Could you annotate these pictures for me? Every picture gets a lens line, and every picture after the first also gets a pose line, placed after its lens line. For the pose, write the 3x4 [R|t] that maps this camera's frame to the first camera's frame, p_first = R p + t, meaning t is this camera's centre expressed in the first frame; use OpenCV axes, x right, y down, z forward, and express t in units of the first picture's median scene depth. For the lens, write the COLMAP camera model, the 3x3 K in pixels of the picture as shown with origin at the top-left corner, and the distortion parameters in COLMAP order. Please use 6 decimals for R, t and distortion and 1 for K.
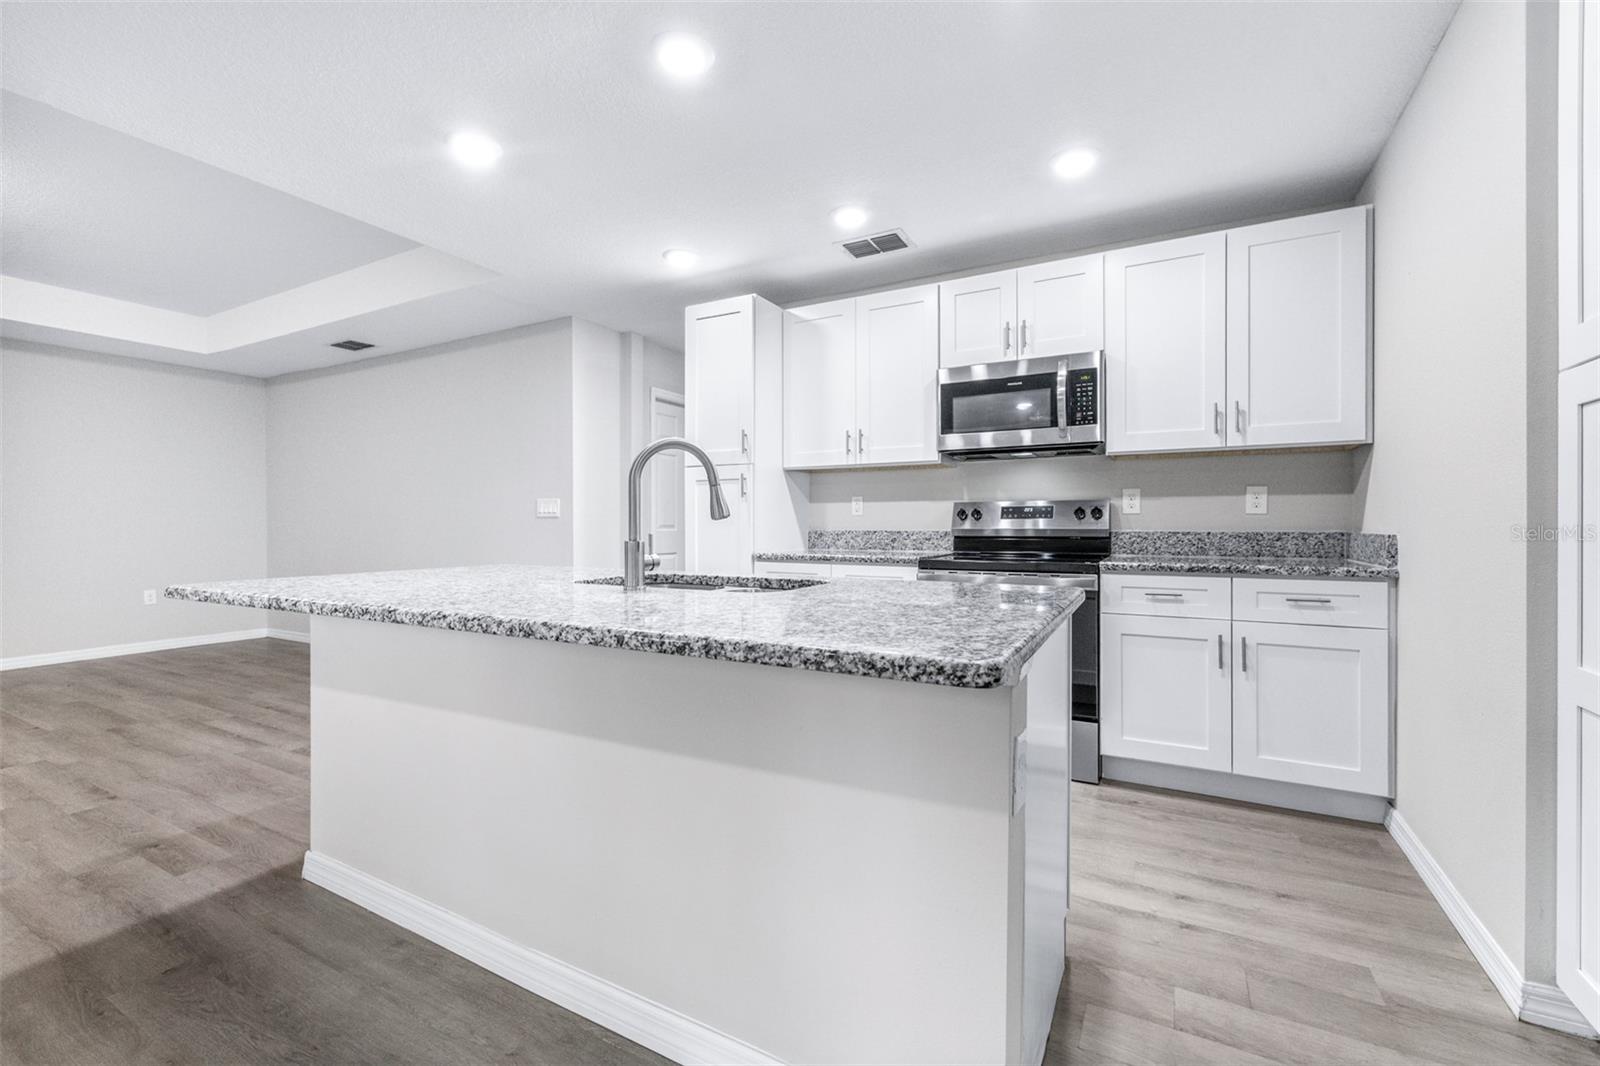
lens RADIAL K [[675.8, 0, 806.1], [0, 675.8, 528.8], [0, 0, 1]] dist [0.002819, -0.001033]
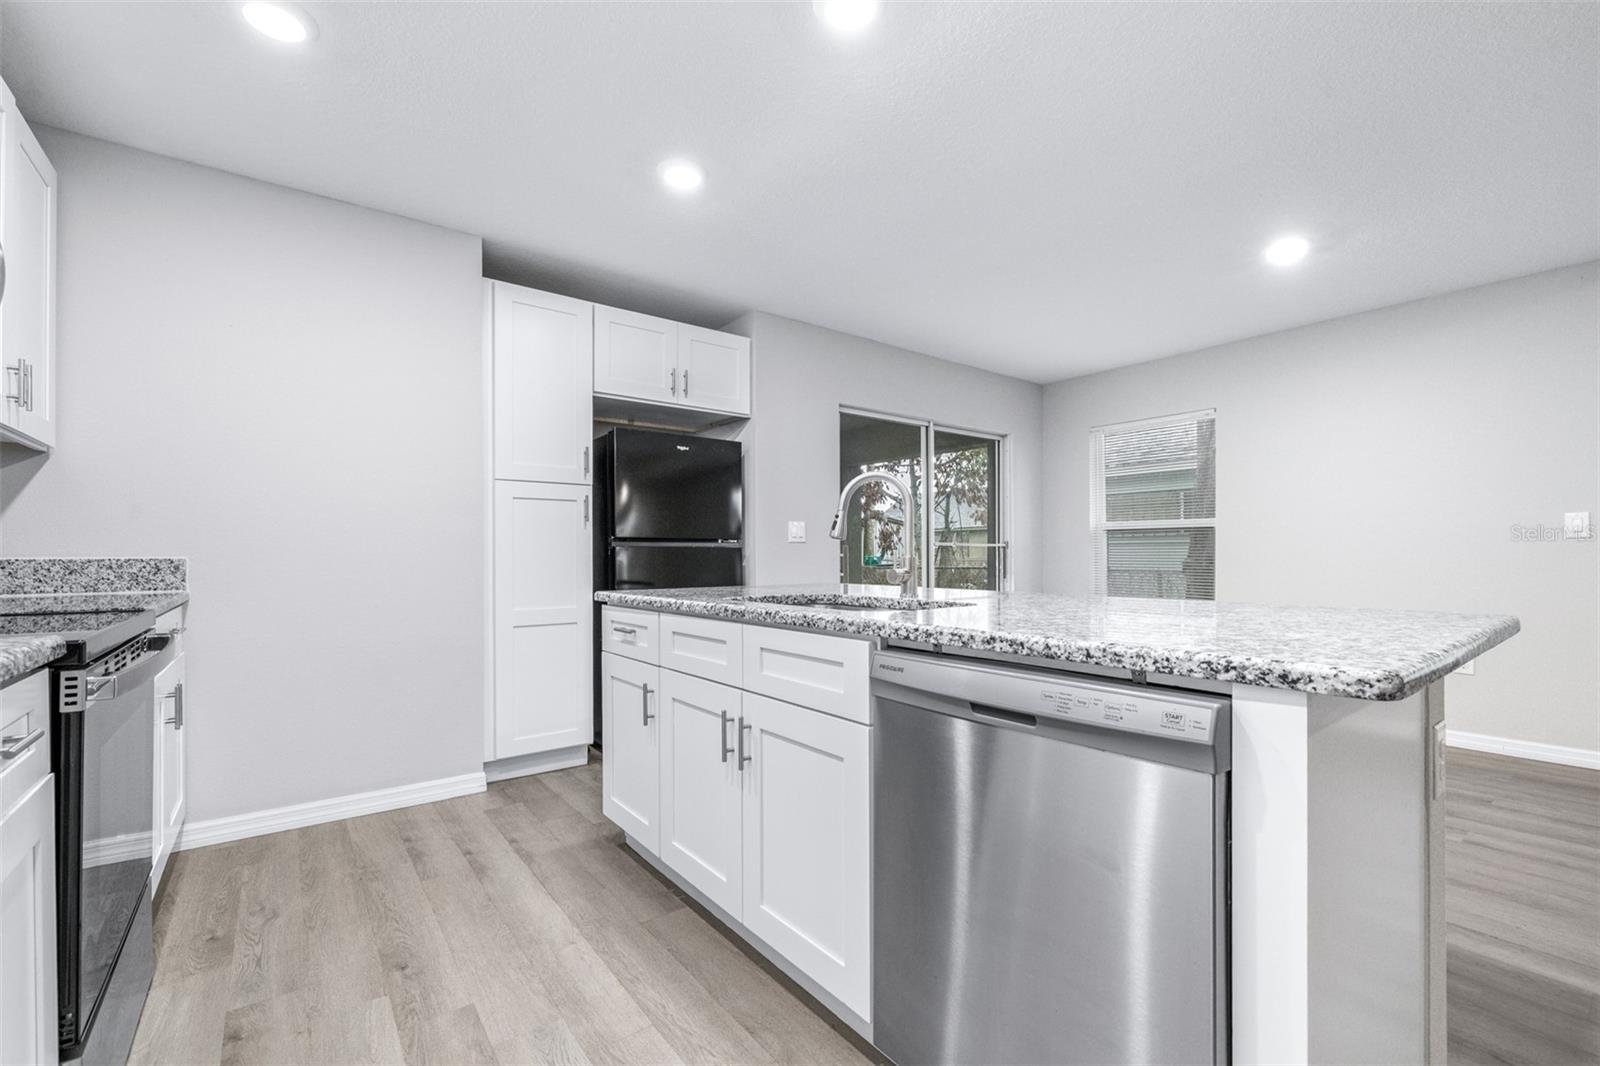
lens RADIAL K [[675.8, 0, 799.7], [0, 675.8, 564.5], [0, 0, 1]] dist [0.002819, -0.001033]
pose [[-0.911465, -0.002580, 0.411369, -0.362642], [0.007479, 0.999711, 0.022840, -0.000165], [-0.411309, 0.023894, -0.911183, 1.365918]]
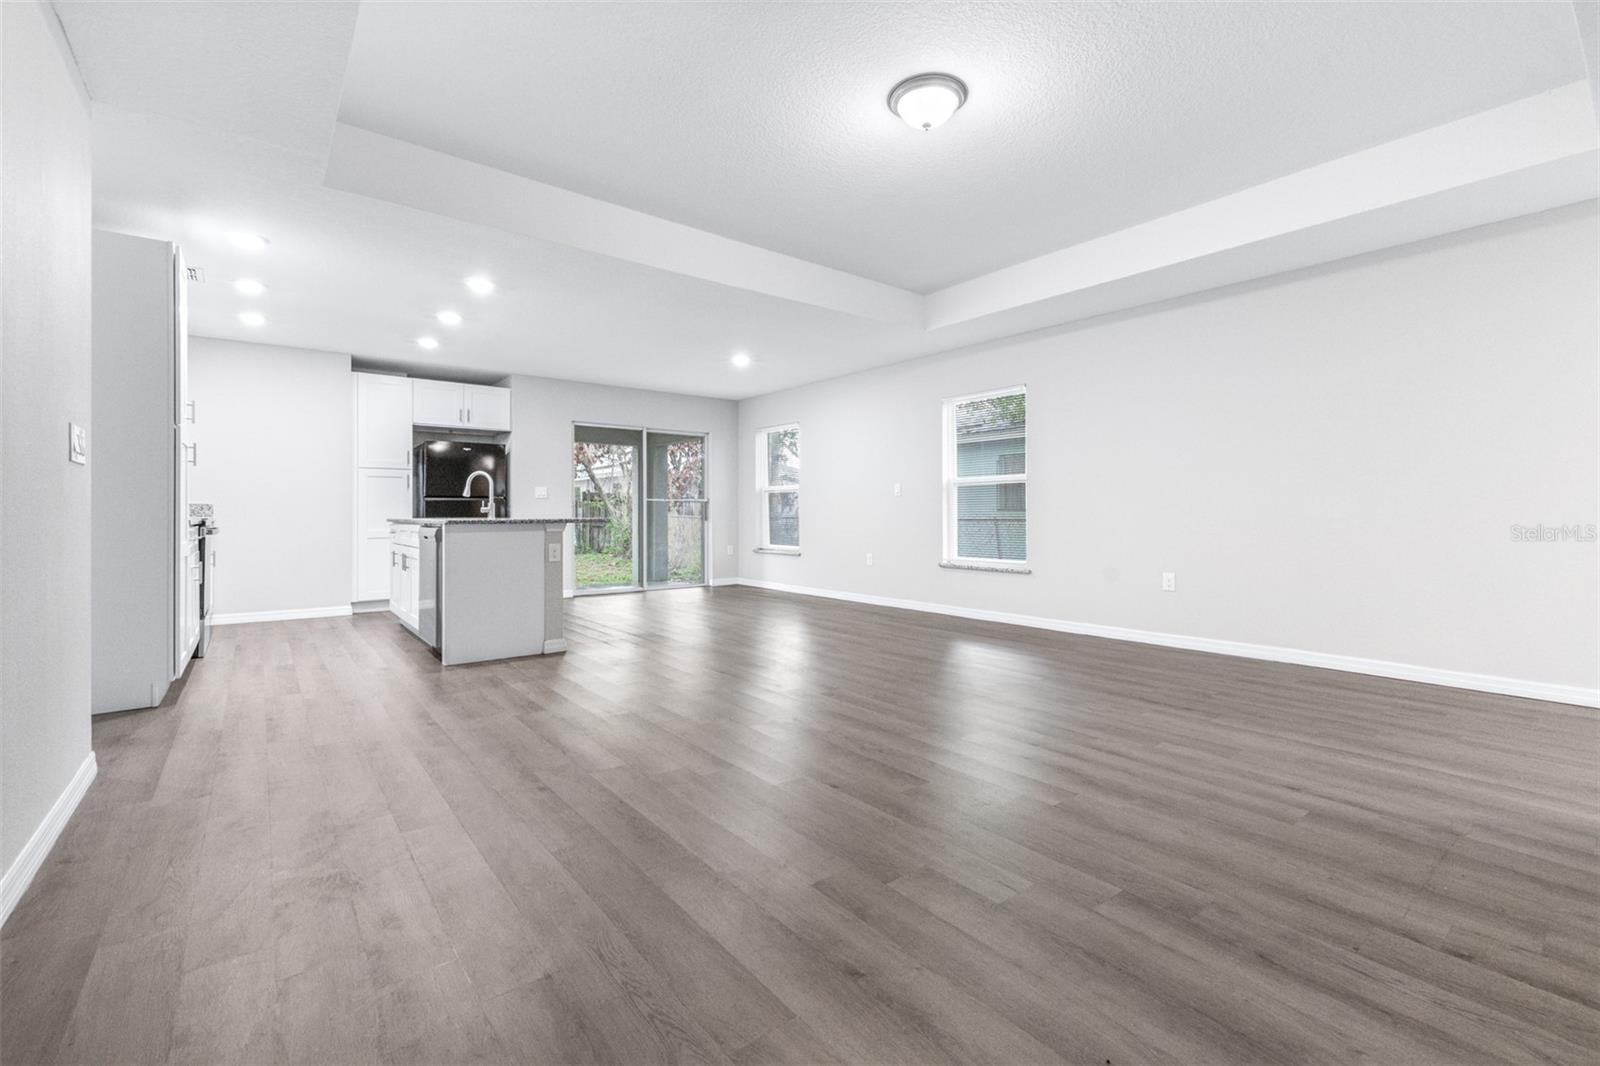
lens RADIAL K [[675.8, 0, 799.7], [0, 675.8, 522.7], [0, 0, 1]] dist [0.002819, -0.001033]
pose [[-0.919051, -0.003982, 0.394119, -1.822497], [0.005509, 0.999722, 0.022945, 0.027741], [-0.394101, 0.023259, -0.918773, 2.132501]]
